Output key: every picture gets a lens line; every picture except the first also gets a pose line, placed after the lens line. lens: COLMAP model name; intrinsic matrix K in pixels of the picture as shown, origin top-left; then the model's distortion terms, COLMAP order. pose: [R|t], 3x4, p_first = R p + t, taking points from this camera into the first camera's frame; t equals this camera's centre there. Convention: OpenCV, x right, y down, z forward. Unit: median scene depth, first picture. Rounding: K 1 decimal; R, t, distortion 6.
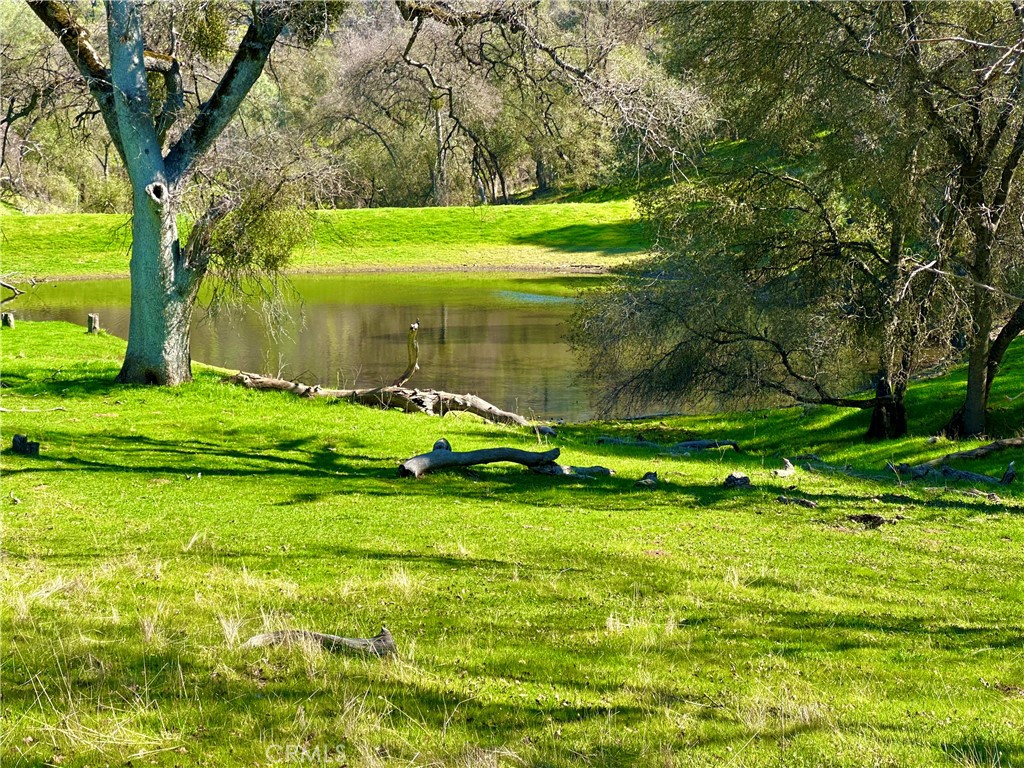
lens RADIAL K [[2296.1, 0, 511.9], [0, 2296.1, 384.8], [0, 0, 1]] dist [-0.225584, 0.000000]
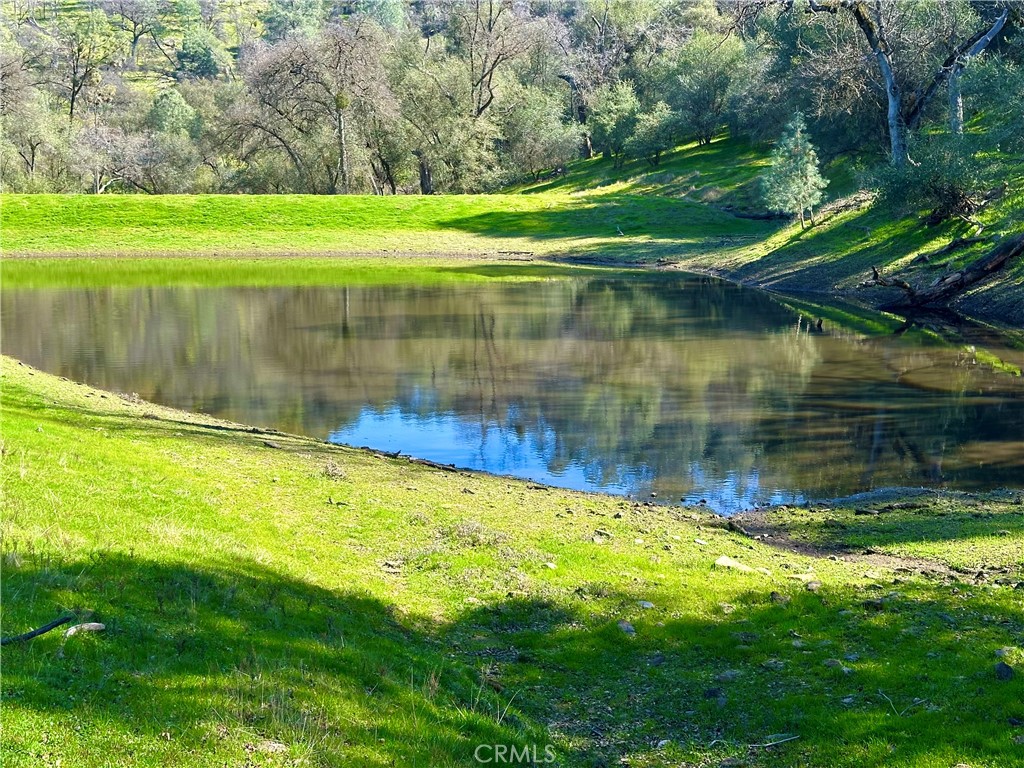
lens RADIAL K [[1423.2, 0, 510.9], [0, 1423.2, 380.7], [0, 0, 1]] dist [0.115171, 0.000000]
pose [[0.994209, 0.002553, 0.107436, -0.030343], [-0.004874, 0.999760, 0.021355, -0.010545], [-0.107356, -0.021755, 0.993983, 0.387400]]
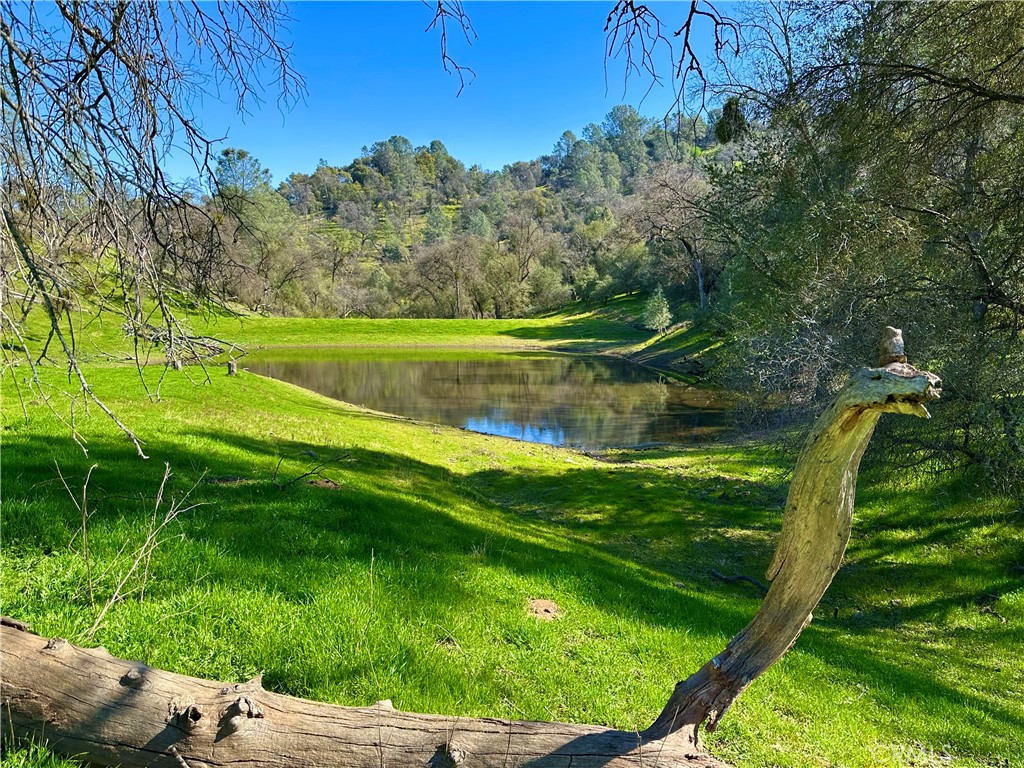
lens RADIAL K [[713.7, 0, 511.6], [0, 713.7, 385.1], [0, 0, 1]] dist [0.125980, 0.001082]
pose [[0.998123, 0.013967, 0.059620, -0.023481], [-0.013394, 0.999860, -0.010007, -0.009017], [-0.059751, 0.009190, 0.998171, 0.332743]]
